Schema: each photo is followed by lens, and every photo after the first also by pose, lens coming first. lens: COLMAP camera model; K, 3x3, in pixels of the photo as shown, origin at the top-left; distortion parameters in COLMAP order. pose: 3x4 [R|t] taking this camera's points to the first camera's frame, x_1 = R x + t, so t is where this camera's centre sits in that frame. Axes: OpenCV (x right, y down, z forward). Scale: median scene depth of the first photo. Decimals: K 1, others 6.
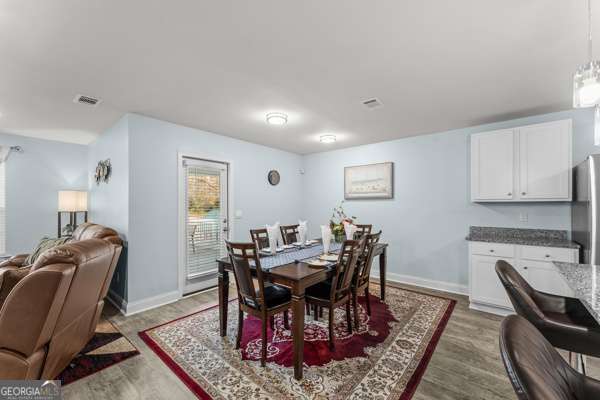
lens RADIAL K [[240.8, 0, 298.3], [0, 240.8, 206.0], [0, 0, 1]] dist [-0.001880, -0.000785]
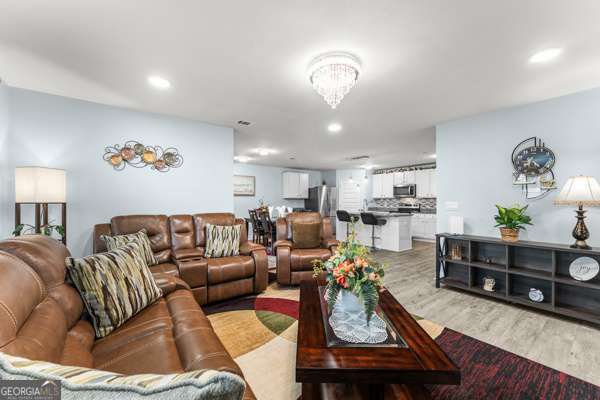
lens RADIAL K [[240.8, 0, 302.6], [0, 240.8, 200.5], [0, 0, 1]] dist [-0.001880, -0.000785]
pose [[0.221788, 0.009169, 0.975052, -1.607820], [0.003629, 0.999941, -0.010228, 0.030452], [-0.975088, 0.005806, 0.221742, 0.252884]]
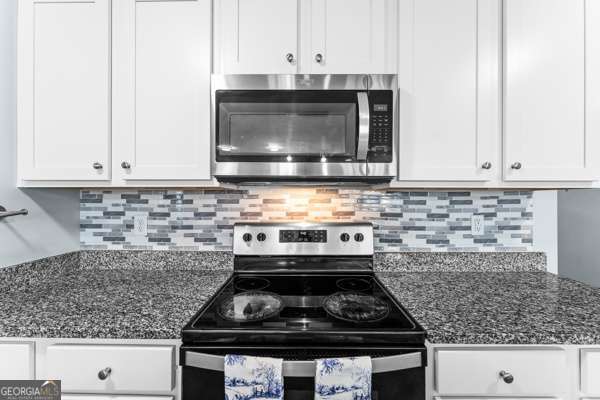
lens RADIAL K [[240.8, 0, 298.2], [0, 240.8, 202.3], [0, 0, 1]] dist [-0.001880, -0.000785]
pose [[-0.619206, -0.015455, 0.785077, 0.652212], [0.005643, 0.999693, 0.024131, -0.002210], [-0.785208, 0.019372, -0.618928, -0.002954]]
